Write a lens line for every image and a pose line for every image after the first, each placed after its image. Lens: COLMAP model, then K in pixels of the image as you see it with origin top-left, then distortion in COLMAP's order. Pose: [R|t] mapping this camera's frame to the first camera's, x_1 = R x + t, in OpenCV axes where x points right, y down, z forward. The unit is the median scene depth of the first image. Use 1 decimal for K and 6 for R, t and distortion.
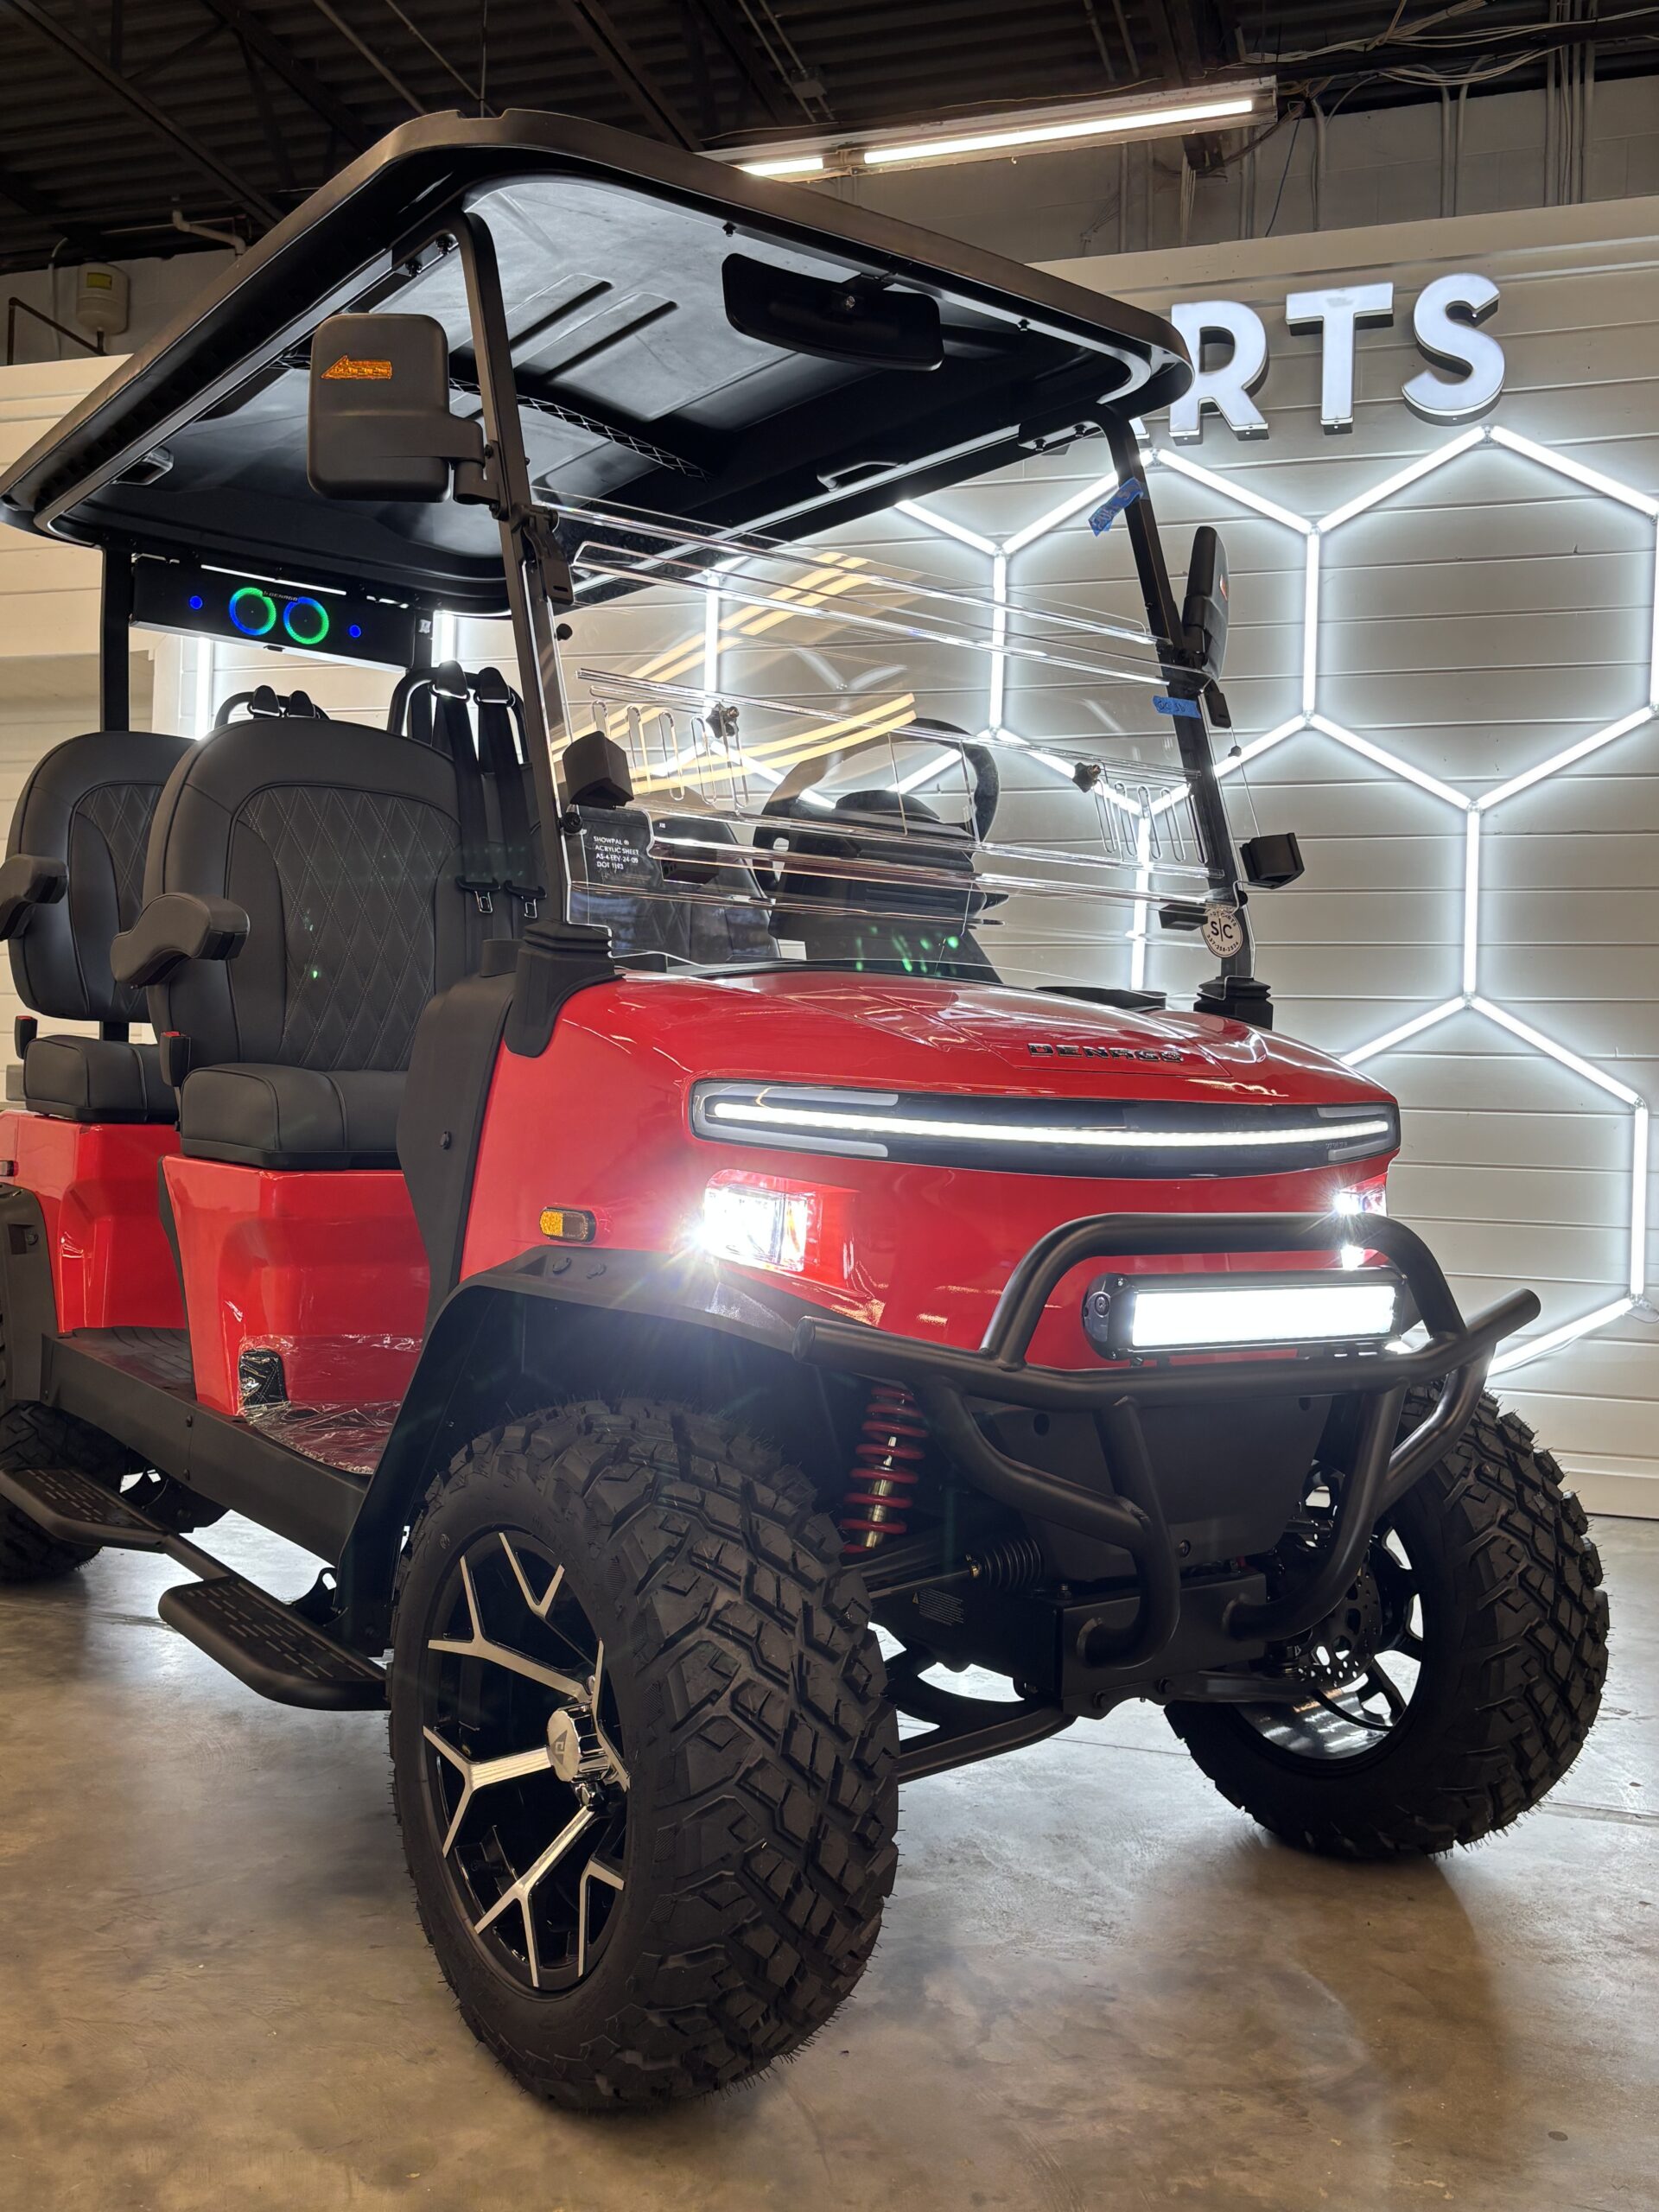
lens RADIAL K [[1957.2, 0, 836.0], [0, 1957.2, 1089.3], [0, 0, 1]] dist [0.047251, -0.010729]
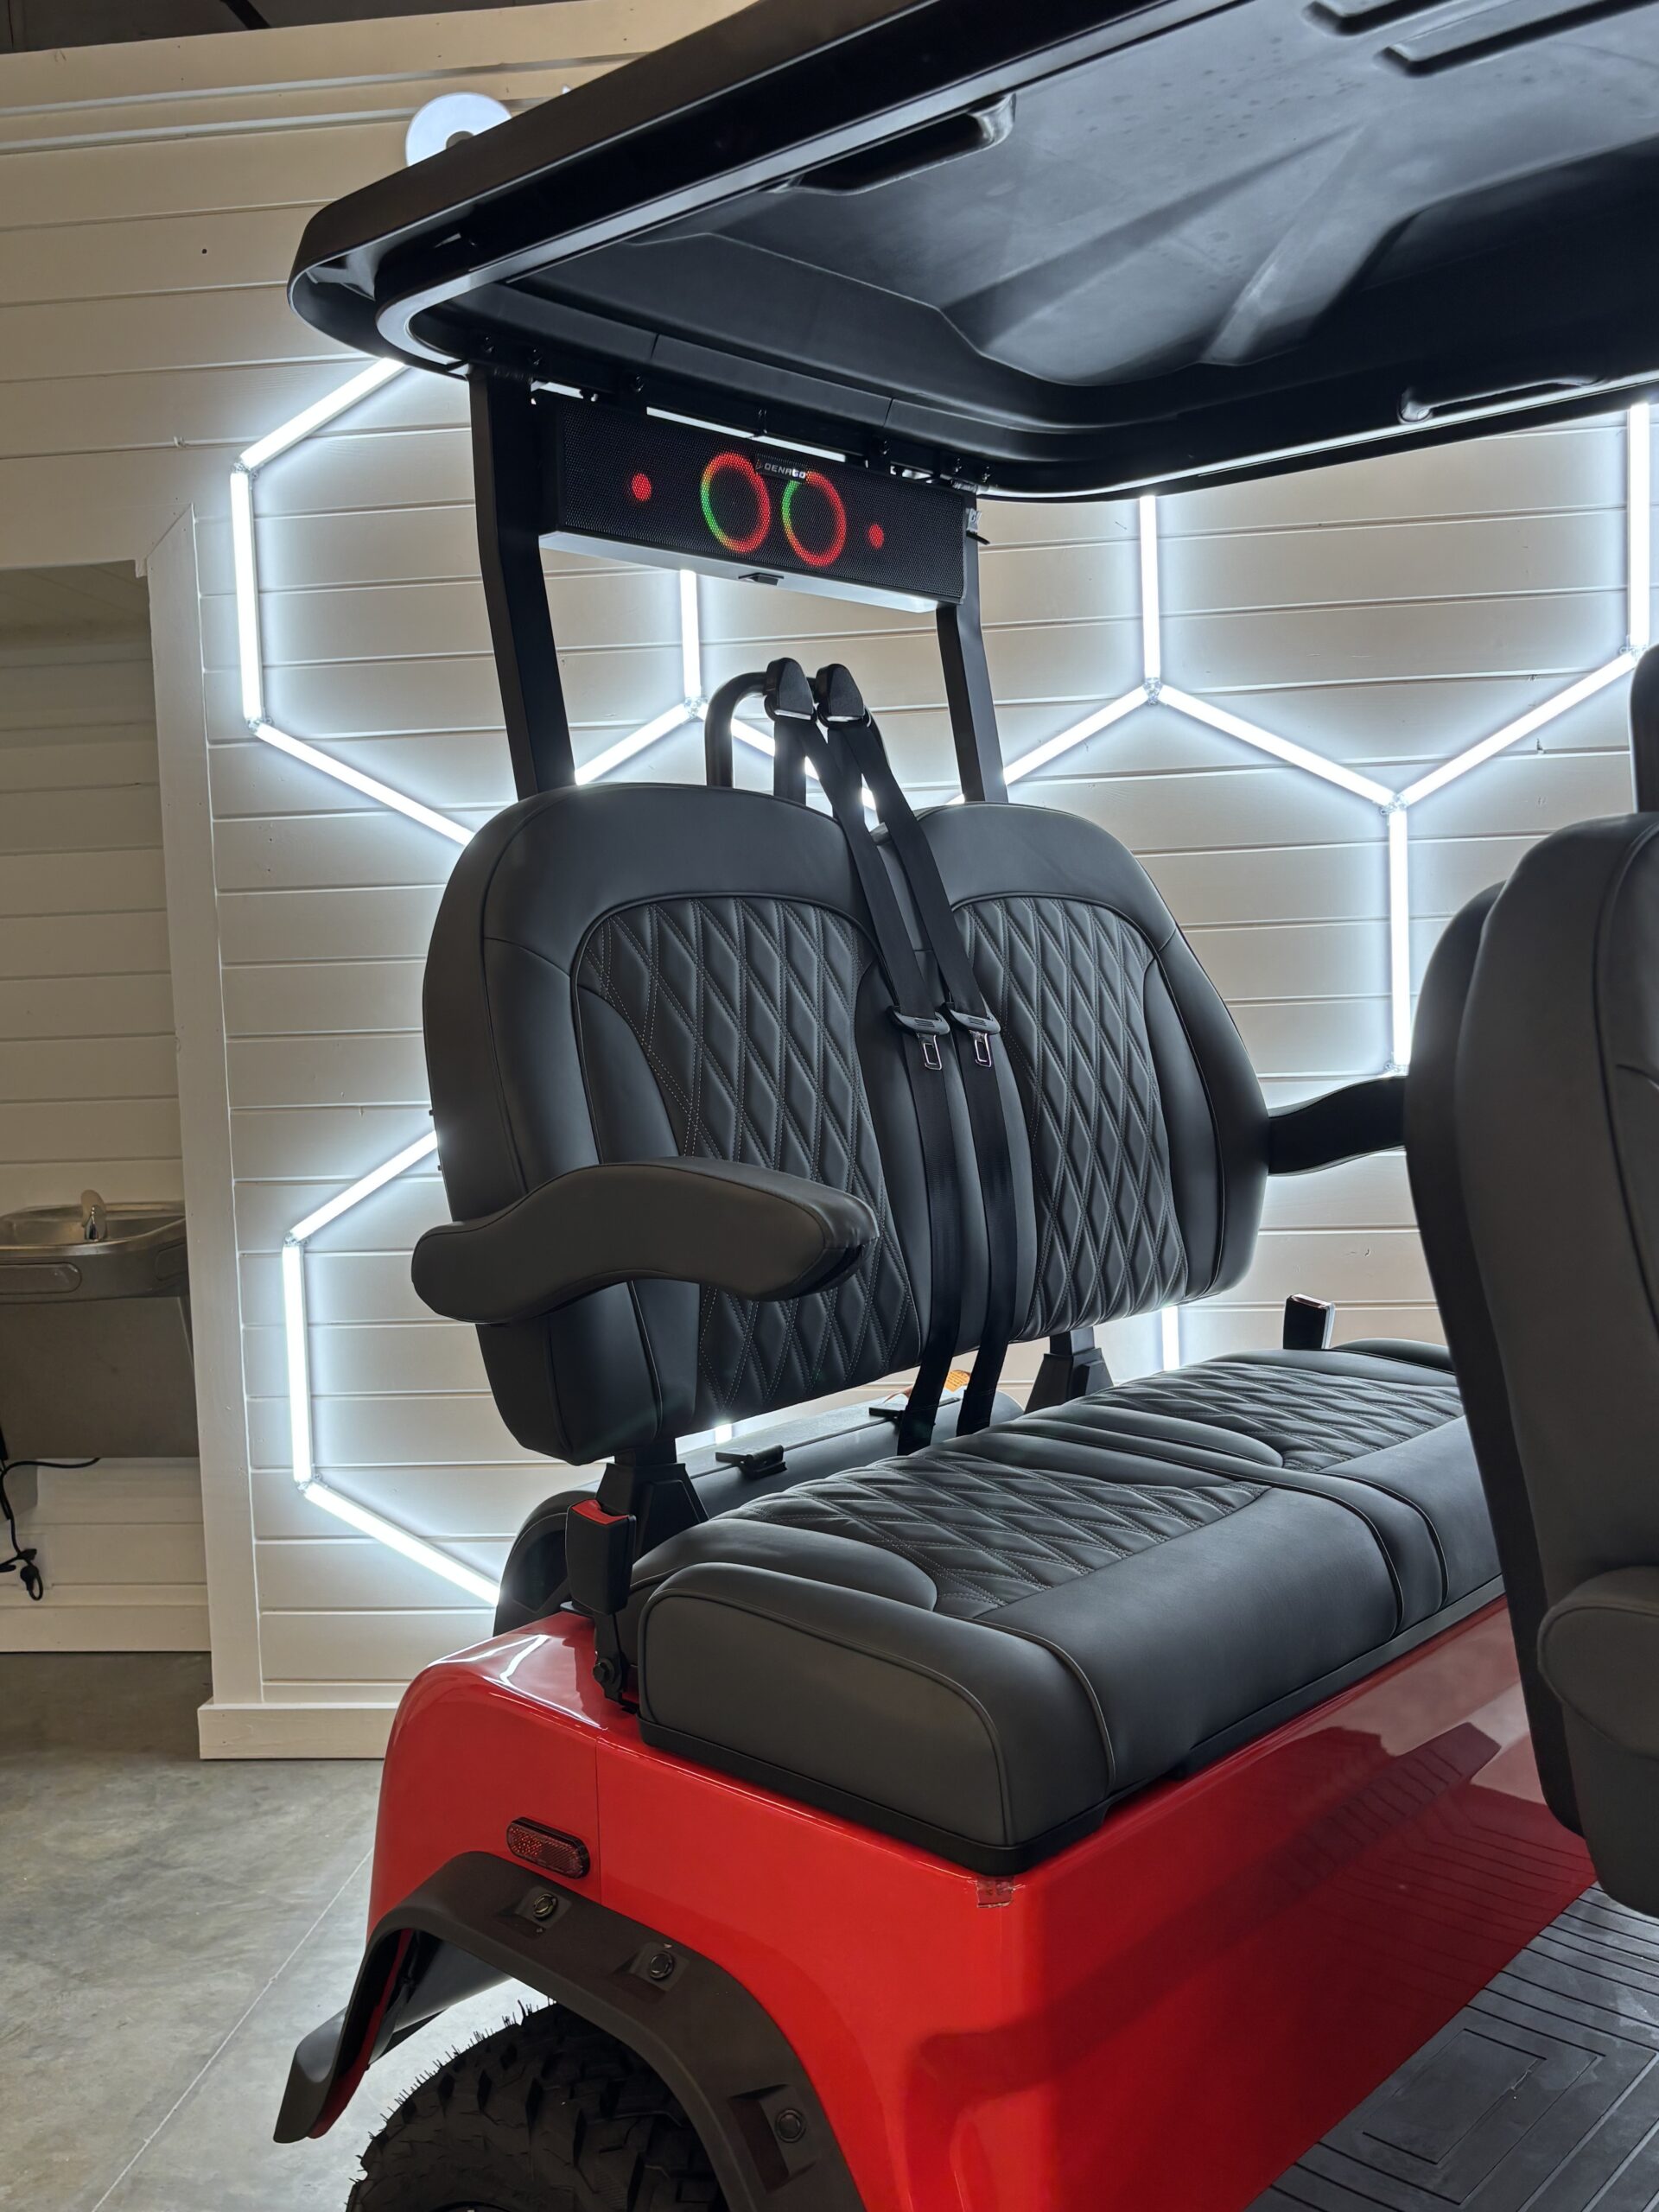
lens RADIAL K [[1957.2, 0, 830.0], [0, 1957.2, 1125.2], [0, 0, 1]] dist [0.047251, -0.010729]
pose [[0.980233, -0.080913, 0.180545, -0.370144], [0.065912, 0.993973, 0.087603, -0.130147], [-0.186545, -0.073971, 0.979658, 0.506961]]
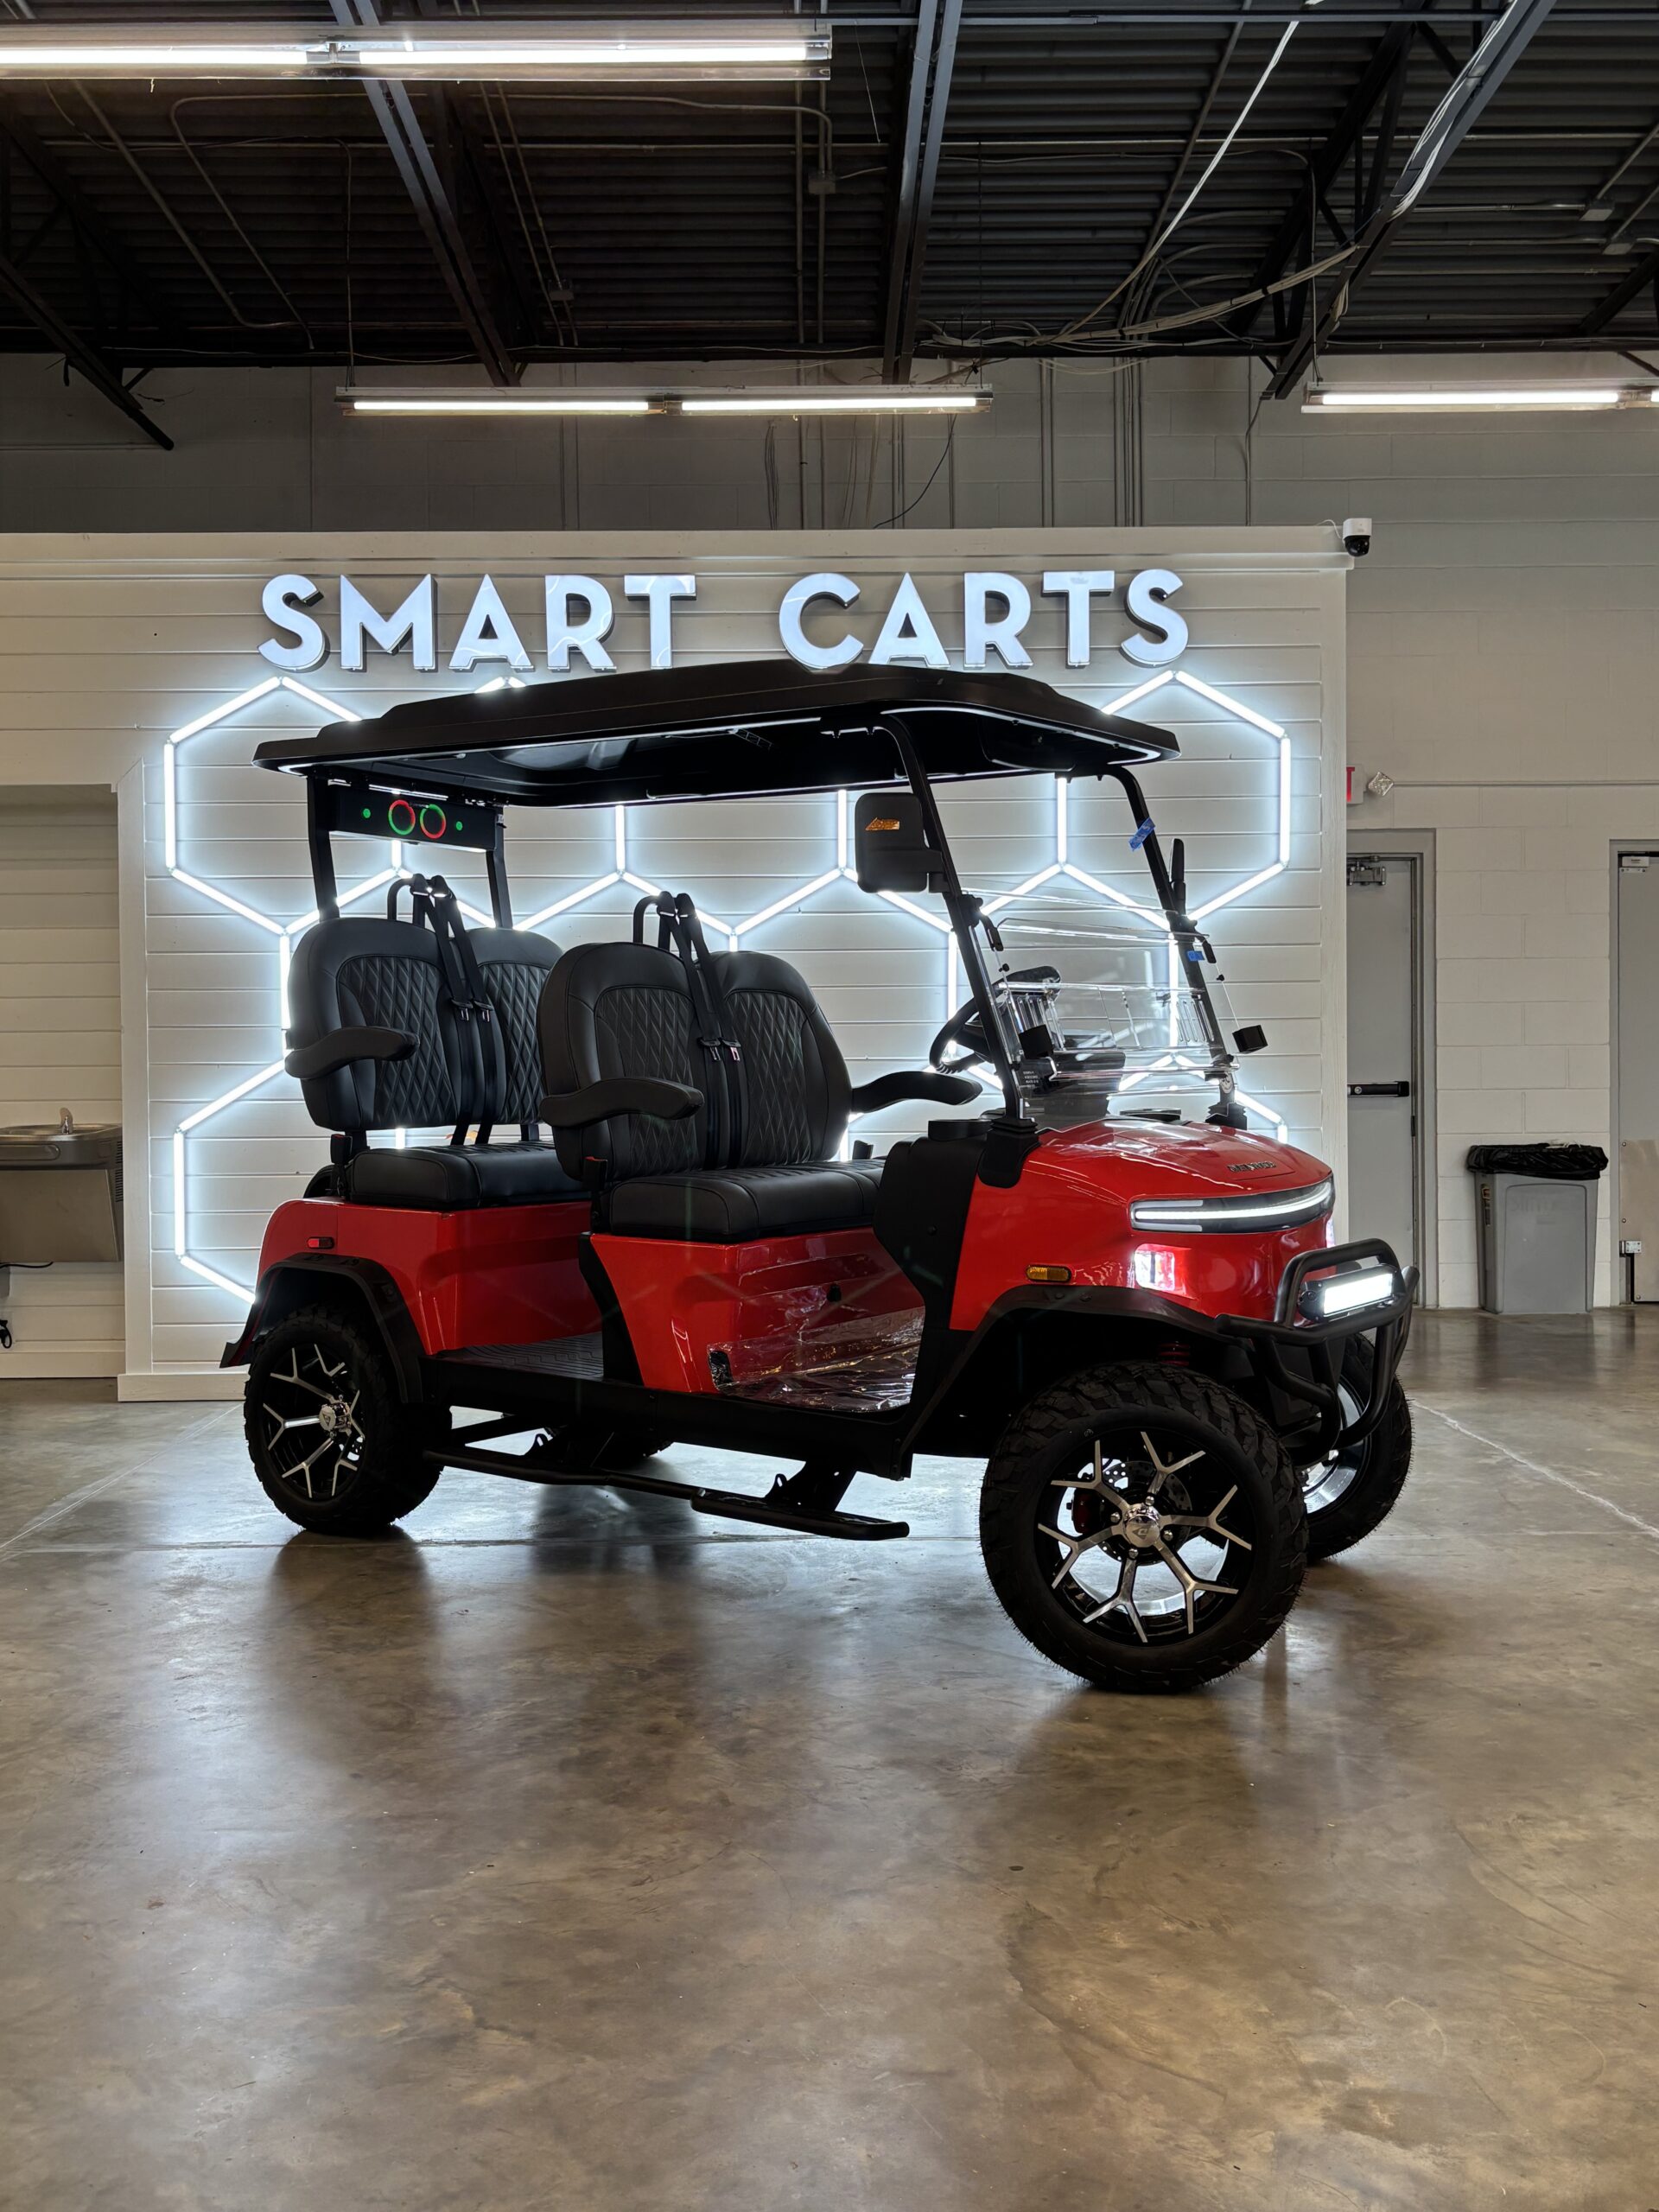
lens RADIAL K [[1957.2, 0, 833.6], [0, 1957.2, 1119.1], [0, 0, 1]] dist [0.047251, -0.010729]
pose [[0.950430, -0.043943, 0.307817, -0.434742], [0.033292, 0.998654, 0.039771, -0.079524], [-0.309150, -0.027551, 0.950614, -0.370582]]
